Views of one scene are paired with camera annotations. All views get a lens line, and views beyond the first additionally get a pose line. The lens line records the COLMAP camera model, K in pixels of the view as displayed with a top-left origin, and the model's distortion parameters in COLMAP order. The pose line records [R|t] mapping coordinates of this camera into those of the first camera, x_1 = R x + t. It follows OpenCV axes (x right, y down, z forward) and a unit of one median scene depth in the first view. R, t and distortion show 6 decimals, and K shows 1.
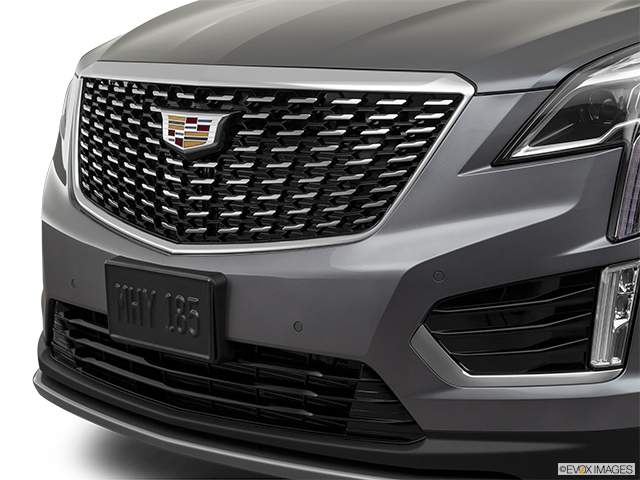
lens RADIAL K [[1548.8, 0, 323.0], [0, 1548.8, 241.1], [0, 0, 1]] dist [0.020929, 0.000000]
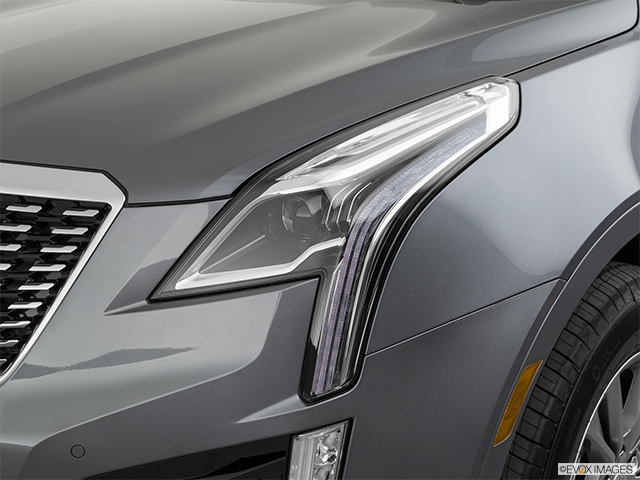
lens RADIAL K [[979.0, 0, 319.8], [0, 979.0, 238.6], [0, 0, 1]] dist [-0.148636, 0.000000]
pose [[0.985419, 0.014101, 0.169561, 0.109161], [-0.003569, 0.998054, -0.062260, -0.048225], [-0.170109, 0.060747, 0.983551, 0.516820]]
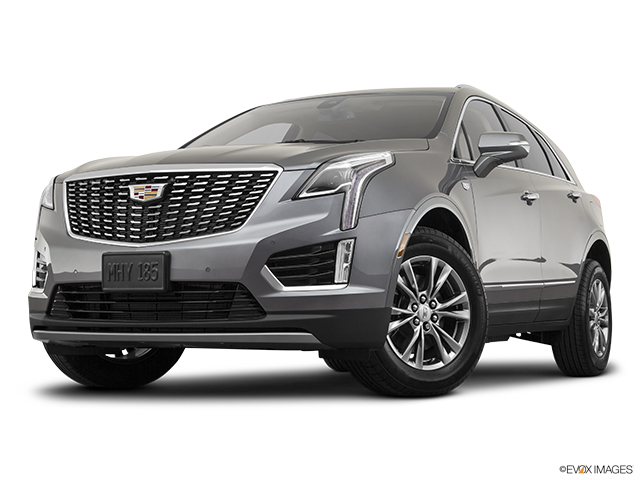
lens RADIAL K [[1268.2, 0, 321.9], [0, 1268.2, 240.3], [0, 0, 1]] dist [-0.014278, 0.000000]
pose [[0.950259, 0.028080, 0.310193, -0.441210], [0.036630, 0.978941, -0.200832, 0.397795], [-0.309300, 0.202205, 0.929218, -0.795836]]
